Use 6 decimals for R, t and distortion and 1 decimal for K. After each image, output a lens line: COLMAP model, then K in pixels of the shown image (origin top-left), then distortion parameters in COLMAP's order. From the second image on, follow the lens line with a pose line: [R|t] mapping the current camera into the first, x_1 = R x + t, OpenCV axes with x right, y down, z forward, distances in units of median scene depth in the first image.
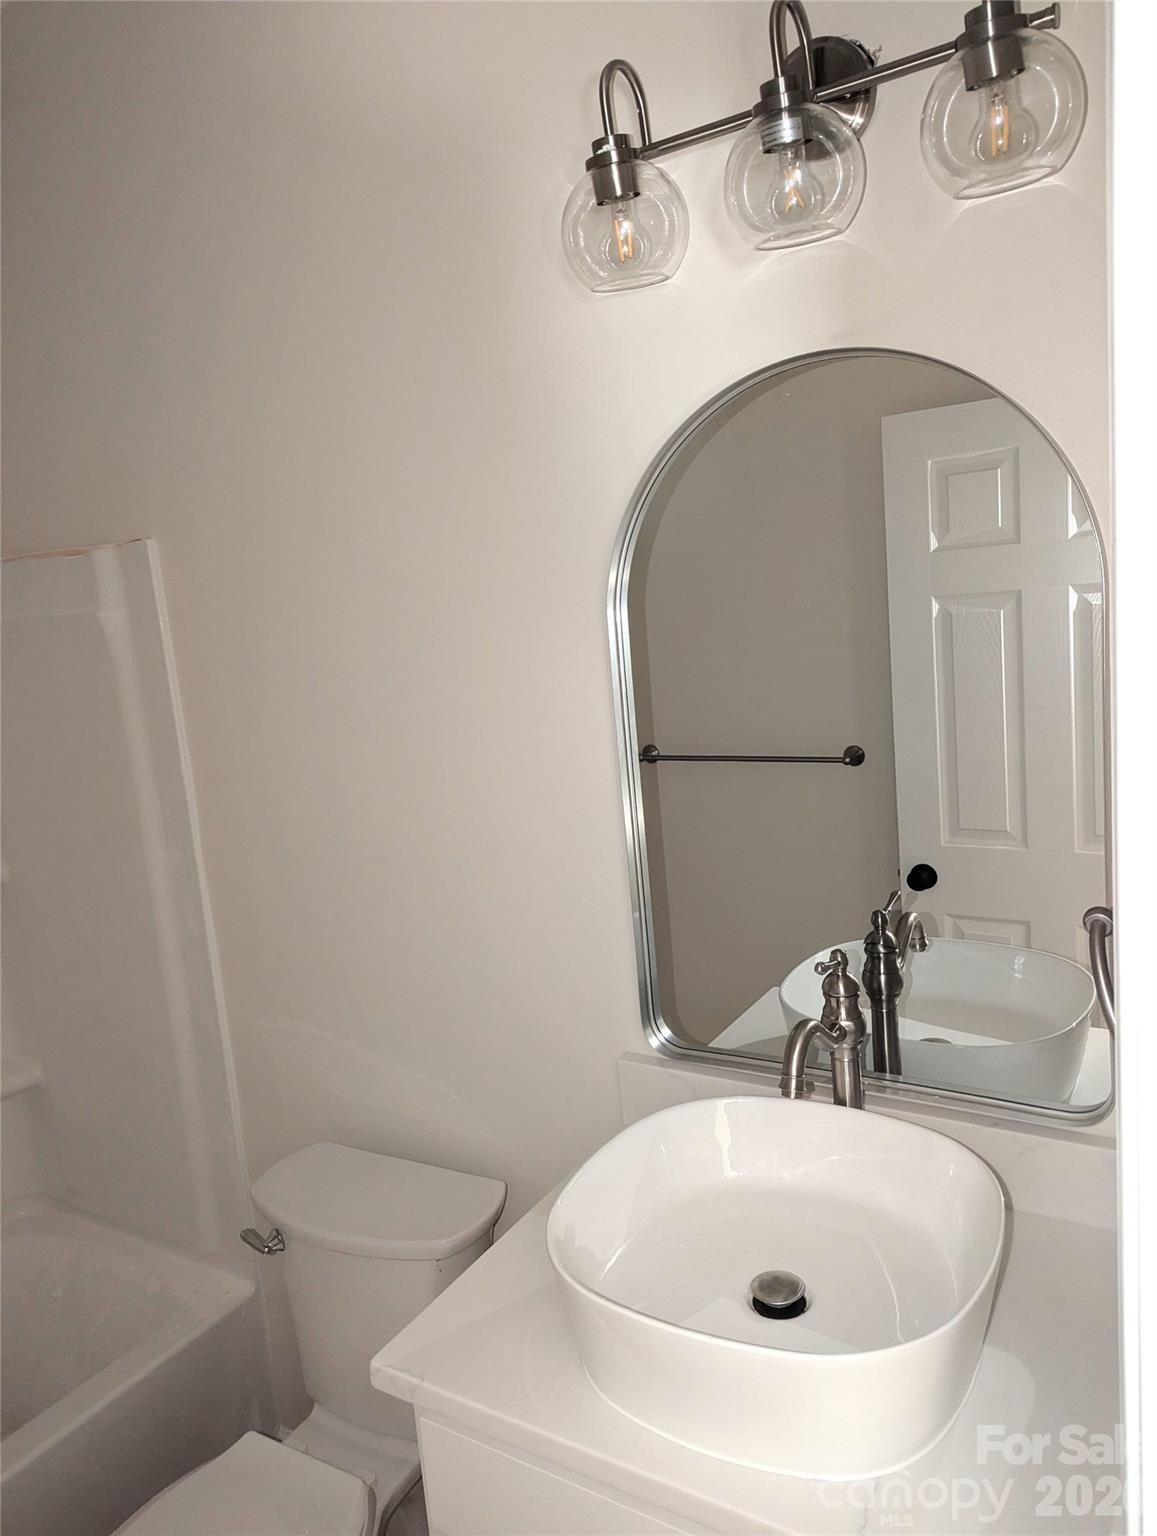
lens RADIAL K [[1023.6, 0, 578.5], [0, 1023.6, 768.0], [0, 0, 1]] dist [0.072292, -0.081560]
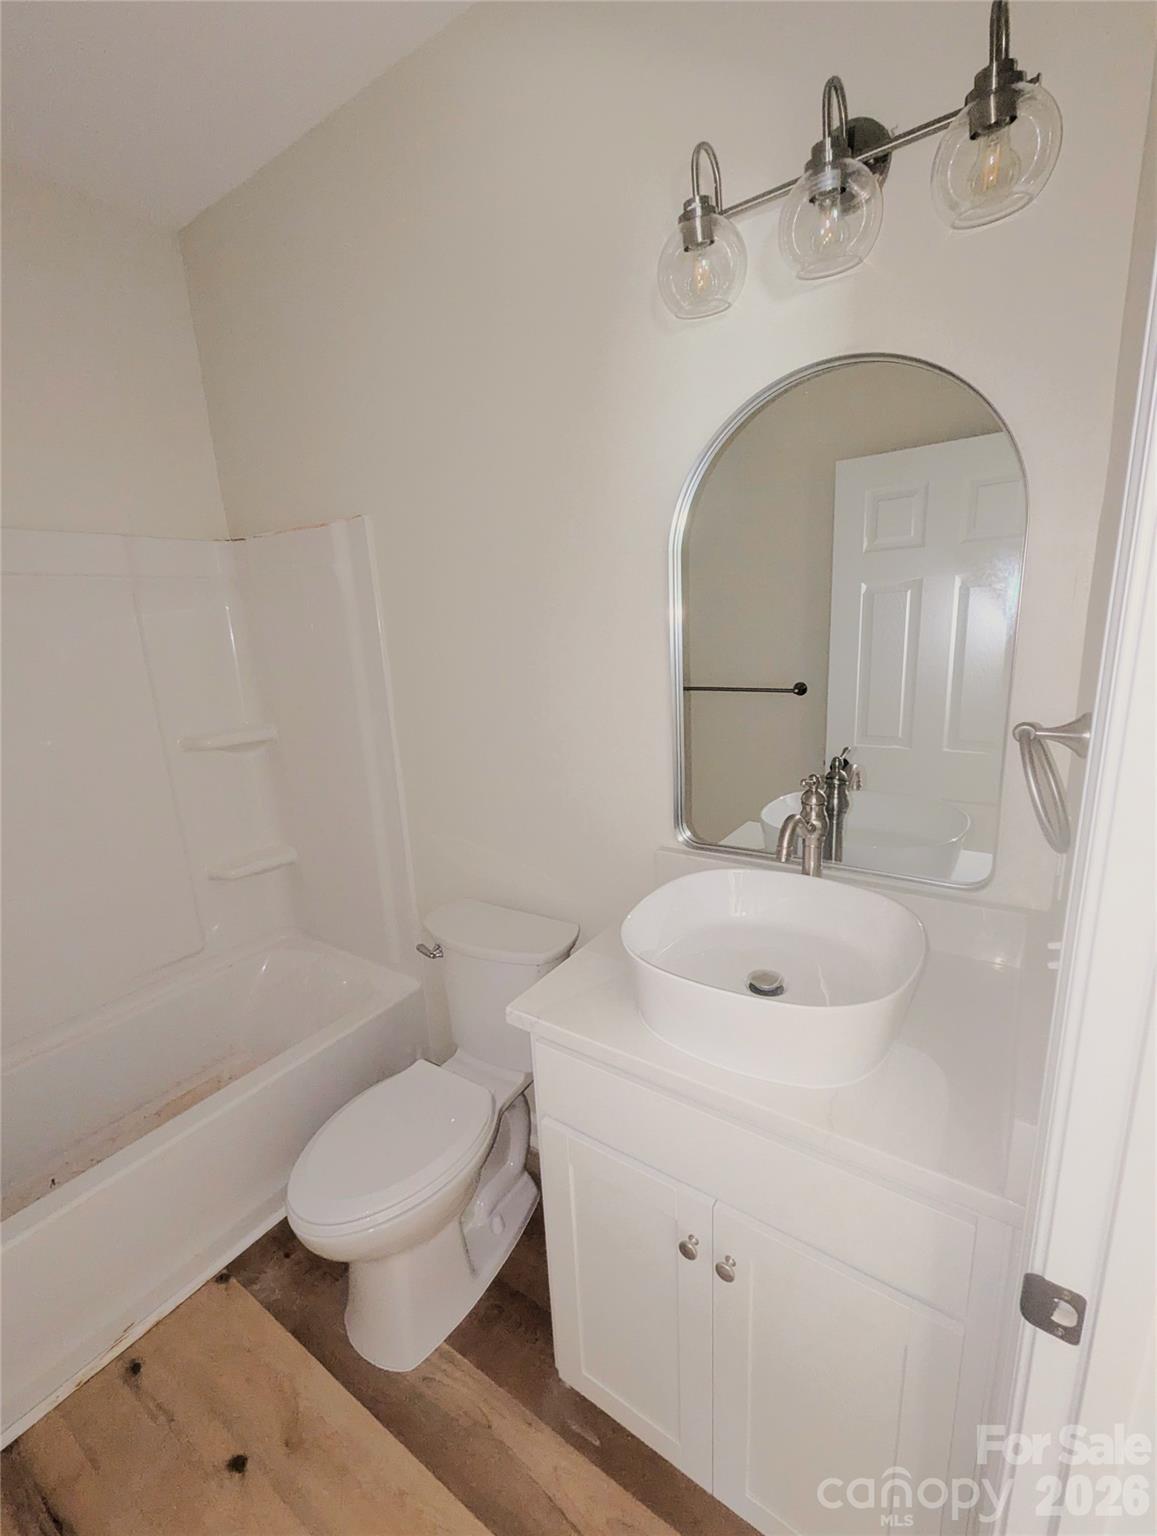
lens RADIAL K [[623.2, 0, 578.5], [0, 623.2, 768.0], [0, 0, 1]] dist [0.000217, 0.000029]
pose [[0.998103, 0.045586, -0.041380, -0.059073], [-0.042150, 0.995870, 0.080411, 0.111733], [0.044875, -0.078514, 0.995903, 0.071991]]
